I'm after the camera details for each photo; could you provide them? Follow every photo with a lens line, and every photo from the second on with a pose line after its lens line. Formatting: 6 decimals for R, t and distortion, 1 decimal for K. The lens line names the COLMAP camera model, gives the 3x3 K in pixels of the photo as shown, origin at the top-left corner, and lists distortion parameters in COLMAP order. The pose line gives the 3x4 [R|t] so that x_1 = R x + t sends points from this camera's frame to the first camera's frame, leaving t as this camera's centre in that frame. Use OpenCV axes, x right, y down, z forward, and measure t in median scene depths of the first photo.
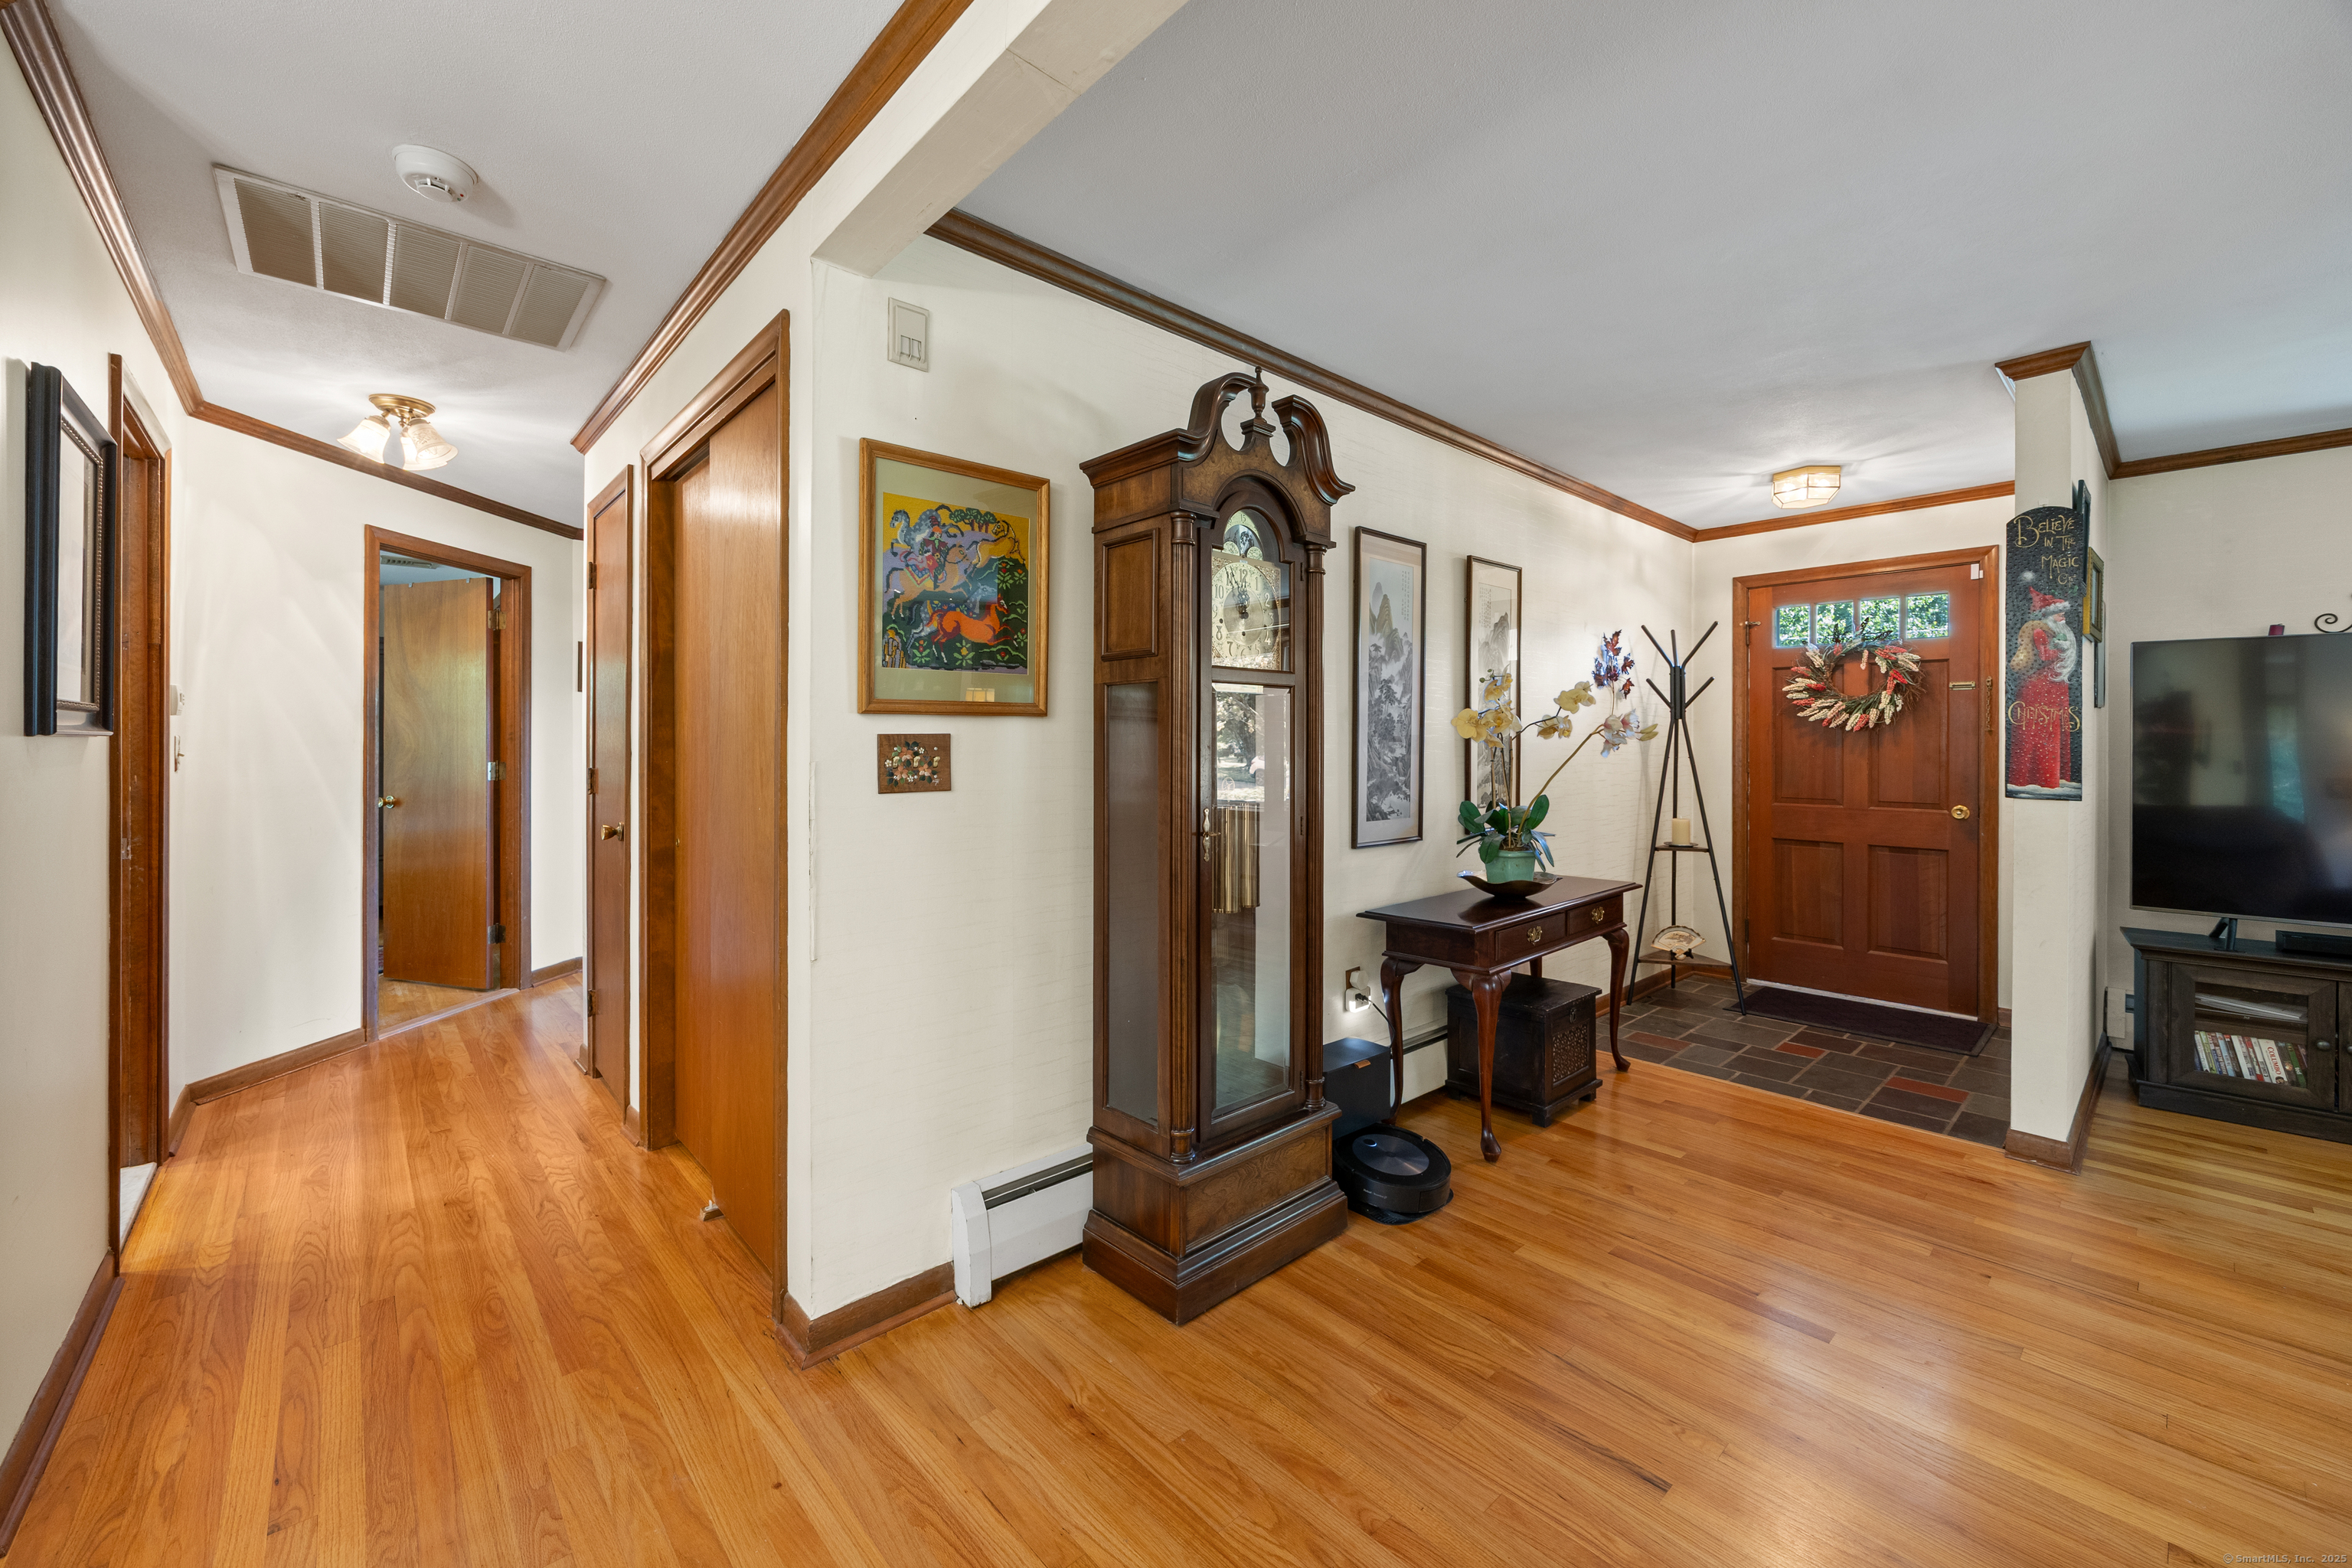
lens RADIAL K [[928.8, 0, 1174.4], [0, 928.8, 747.4], [0, 0, 1]] dist [0.001088, -0.000019]
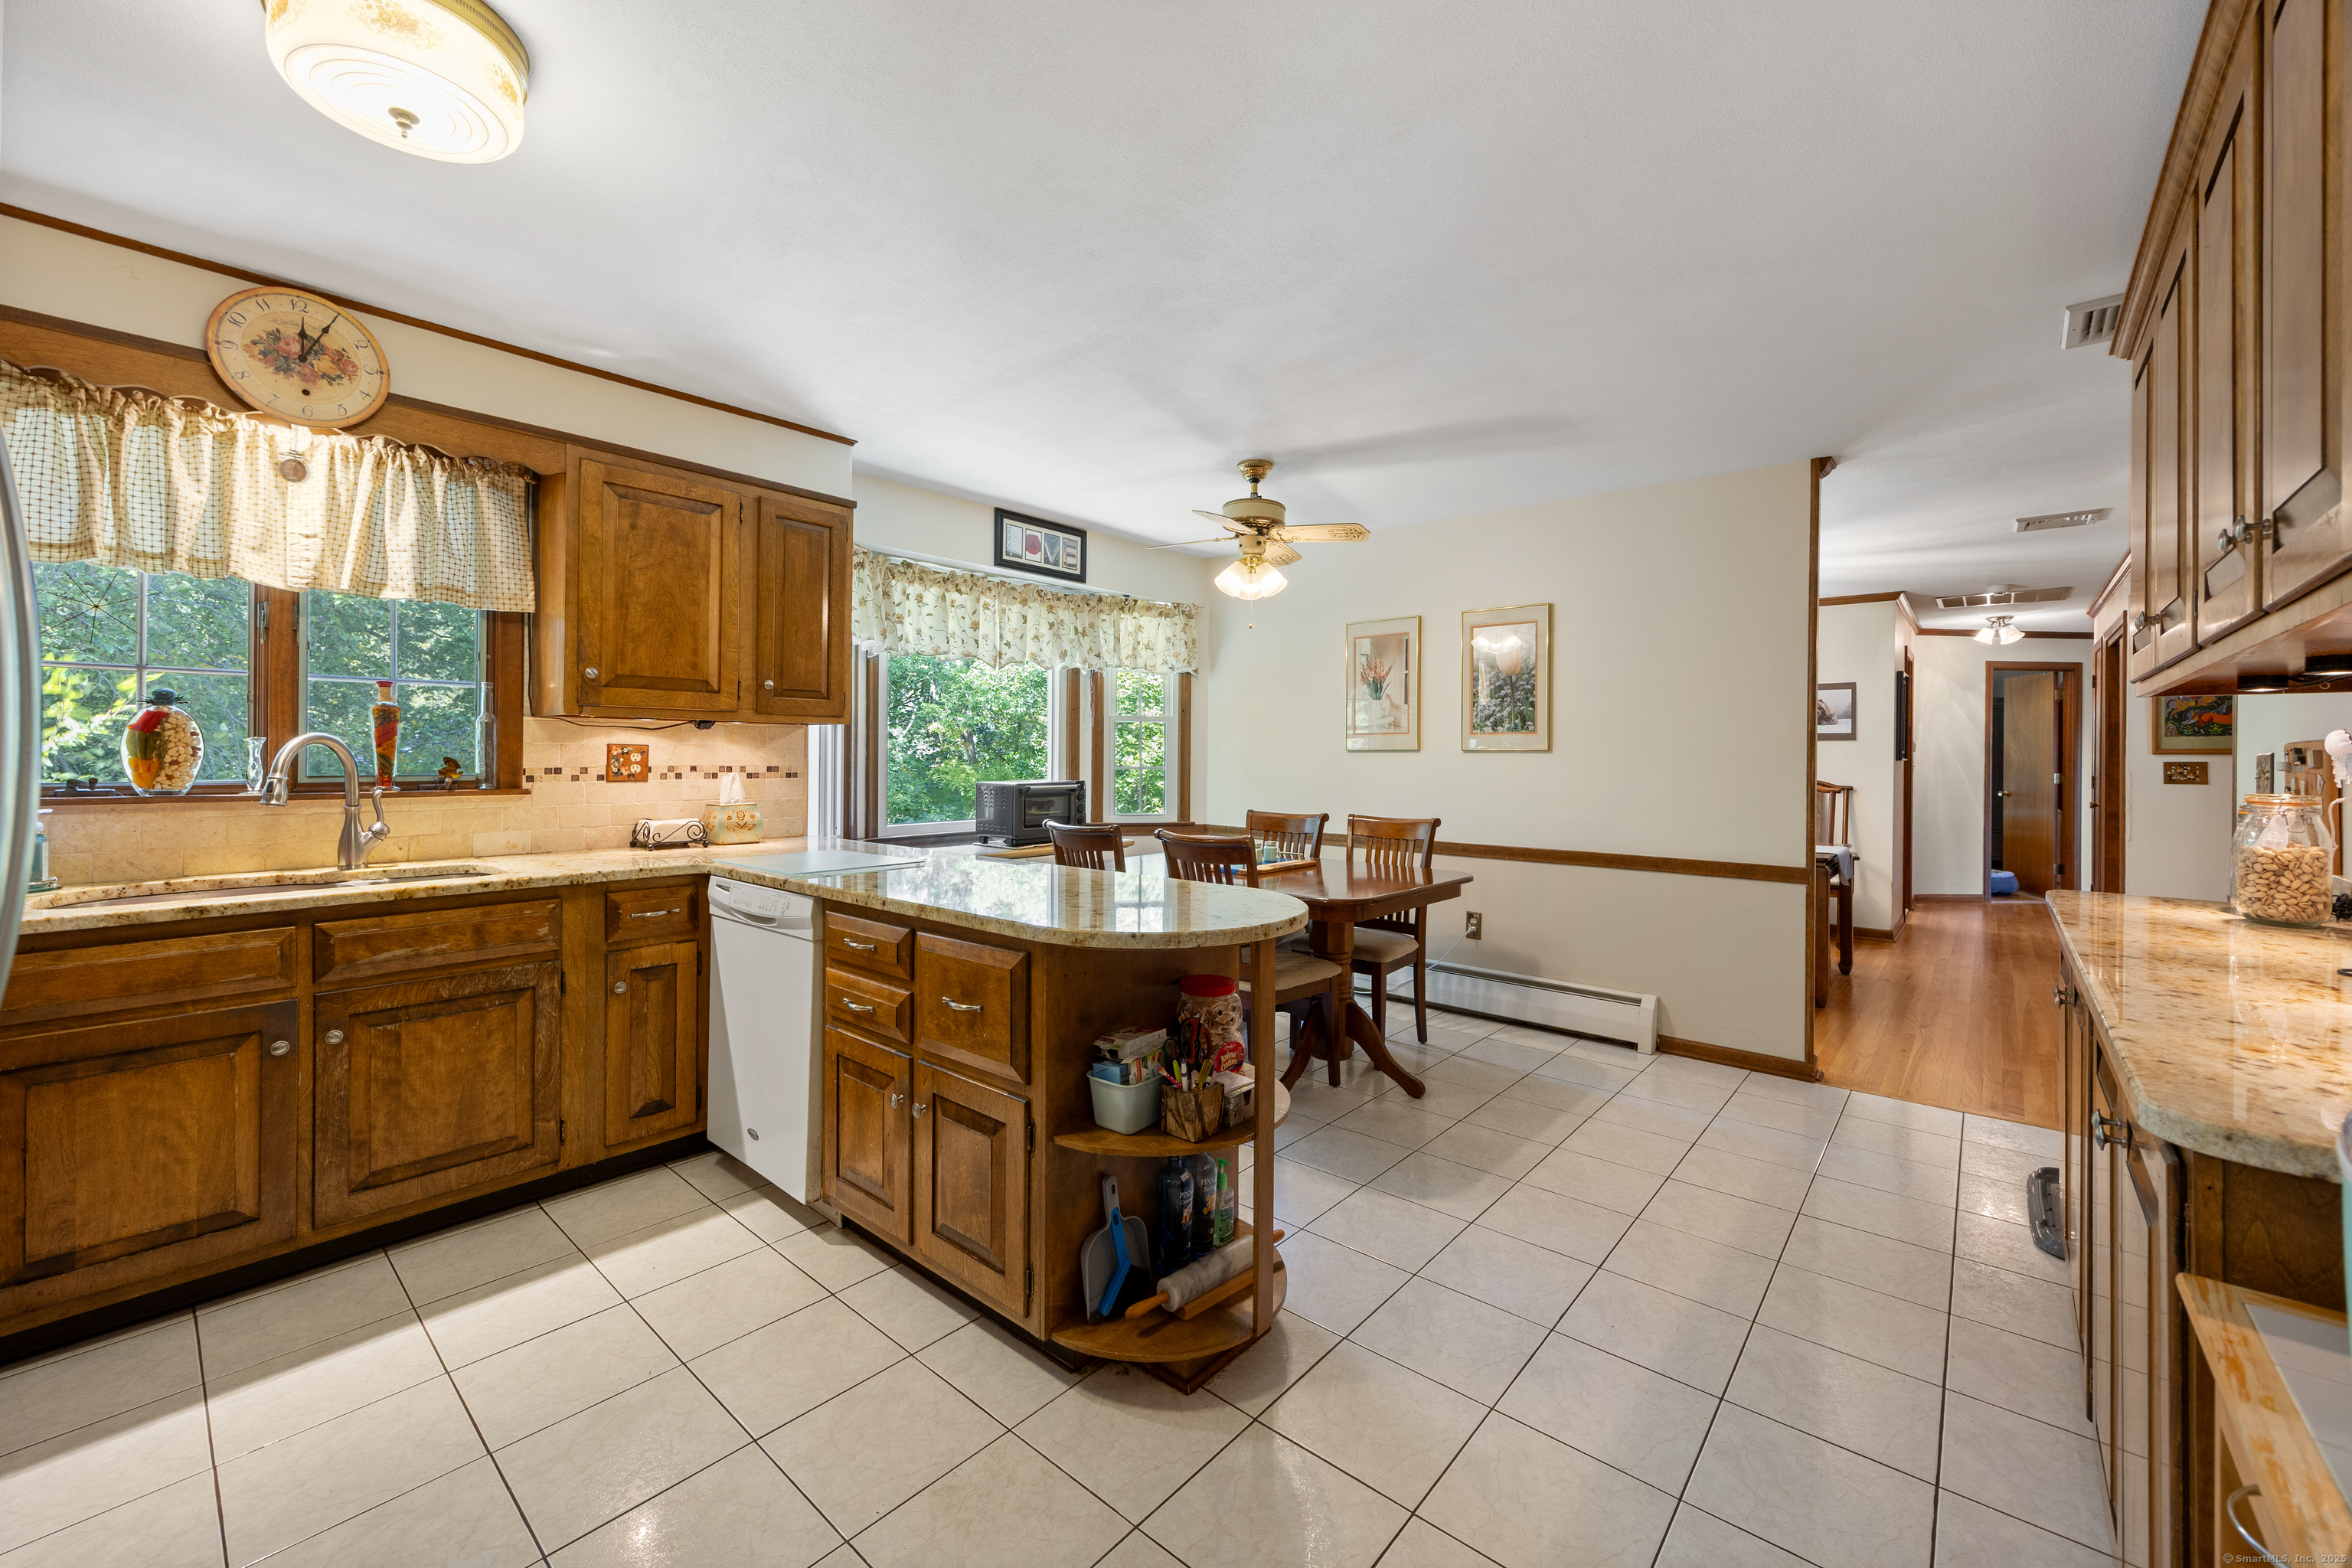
lens RADIAL K [[928.8, 0, 1181.0], [0, 928.8, 752.8], [0, 0, 1]] dist [0.001088, -0.000019]
pose [[0.124632, -0.004063, -0.992195, 1.498626], [-0.010792, 0.999927, -0.005450, 0.003936], [0.992144, 0.011387, 0.124579, -1.619877]]
